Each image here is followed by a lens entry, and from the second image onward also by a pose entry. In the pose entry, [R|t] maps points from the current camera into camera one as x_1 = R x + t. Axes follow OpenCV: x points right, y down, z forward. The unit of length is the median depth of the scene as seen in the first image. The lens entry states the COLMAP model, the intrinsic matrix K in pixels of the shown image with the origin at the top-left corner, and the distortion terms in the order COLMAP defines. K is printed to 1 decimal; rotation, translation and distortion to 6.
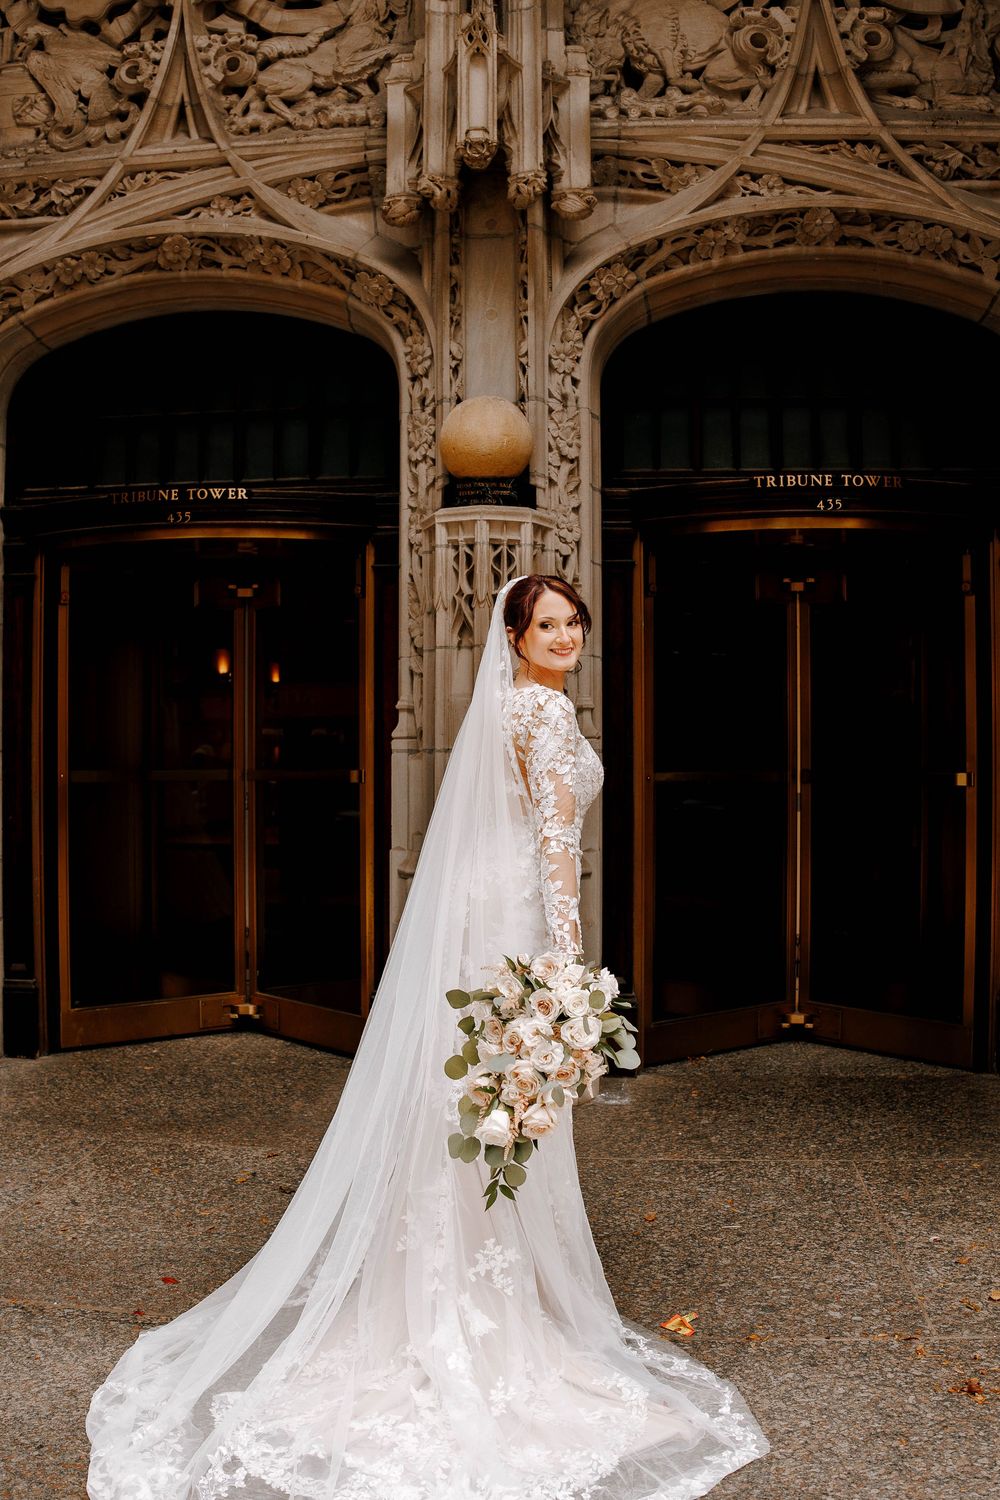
lens RADIAL K [[1488.1, 0, 500.0], [0, 1488.1, 750.0], [0, 0, 1]] dist [-0.209026, 0.020971]
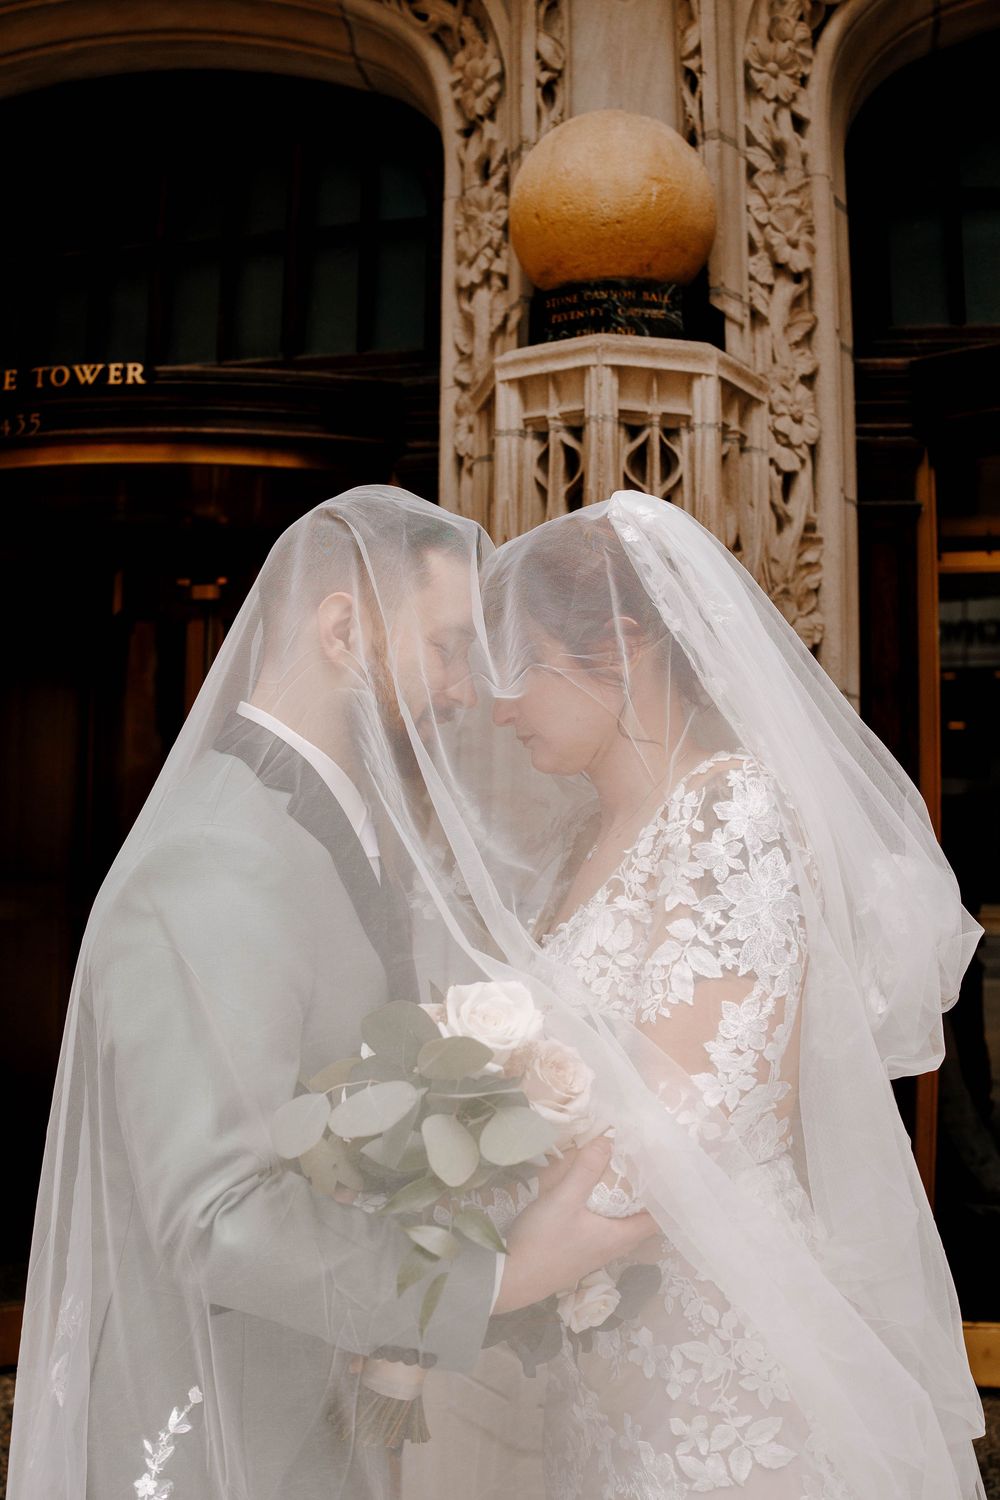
lens RADIAL K [[1488.1, 0, 500.0], [0, 1488.1, 750.0], [0, 0, 1]] dist [-0.209026, 0.020971]
pose [[0.994415, 0.005421, -0.105405, 0.003657], [-0.010367, 0.998868, -0.046434, -0.023281], [0.105034, 0.047268, 0.993345, 0.540509]]
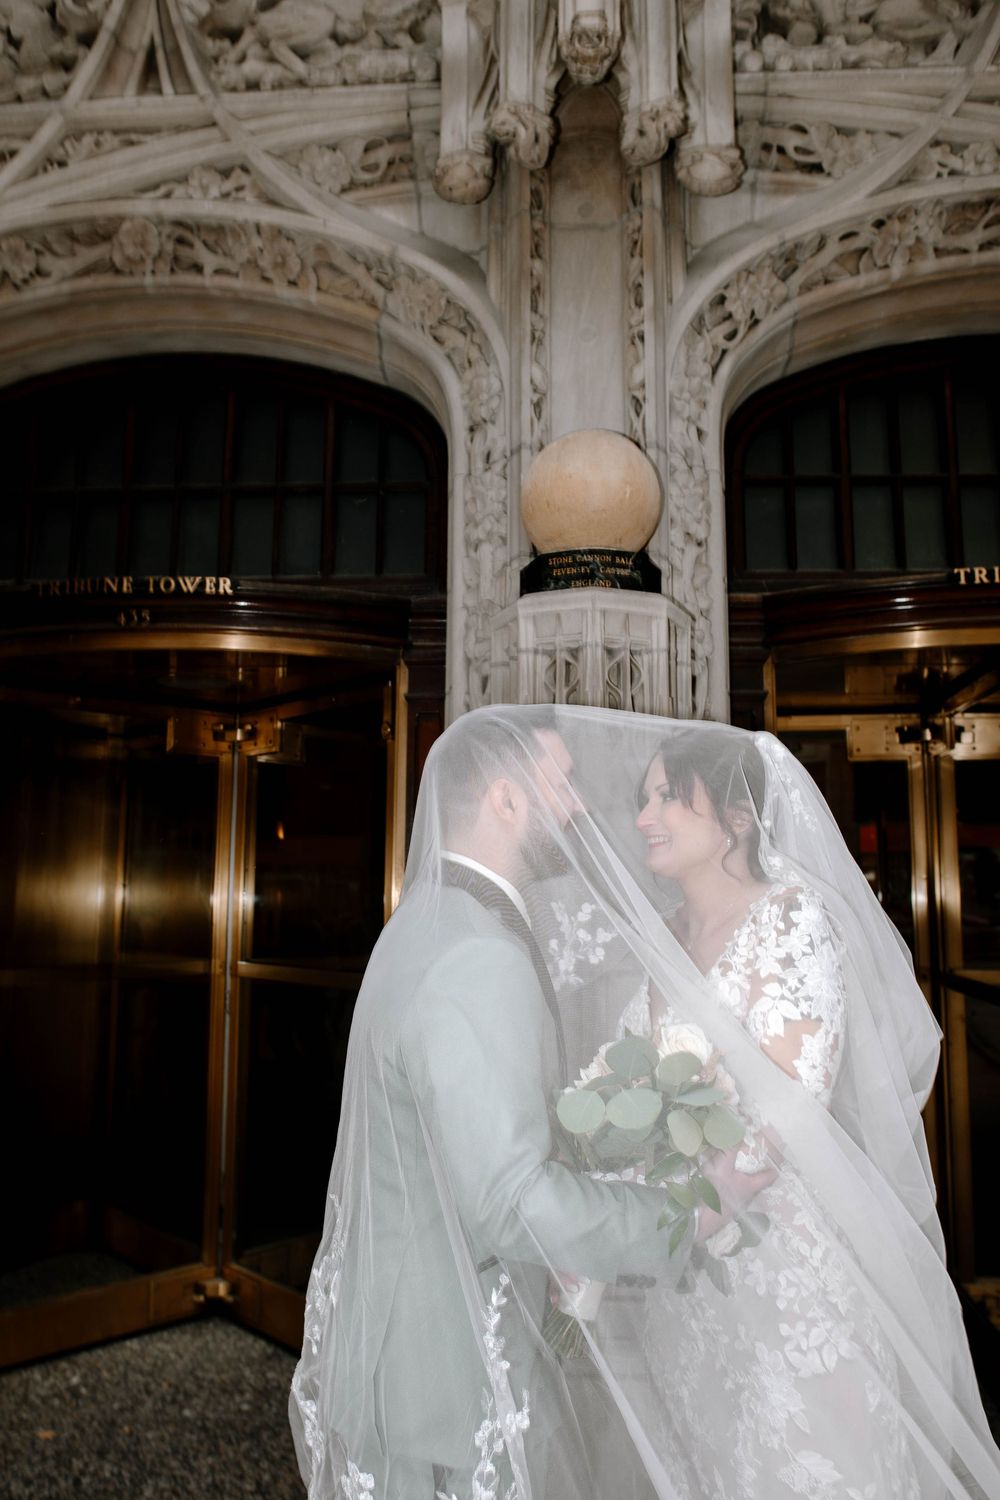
lens RADIAL K [[1109.4, 0, 500.0], [0, 1109.4, 750.0], [0, 0, 1]] dist [-0.023103, -0.007206]
pose [[0.999044, 0.012774, 0.041818, -0.067023], [-0.007277, 0.991613, -0.129040, -0.029513], [-0.043115, 0.128612, 0.990757, 0.493431]]
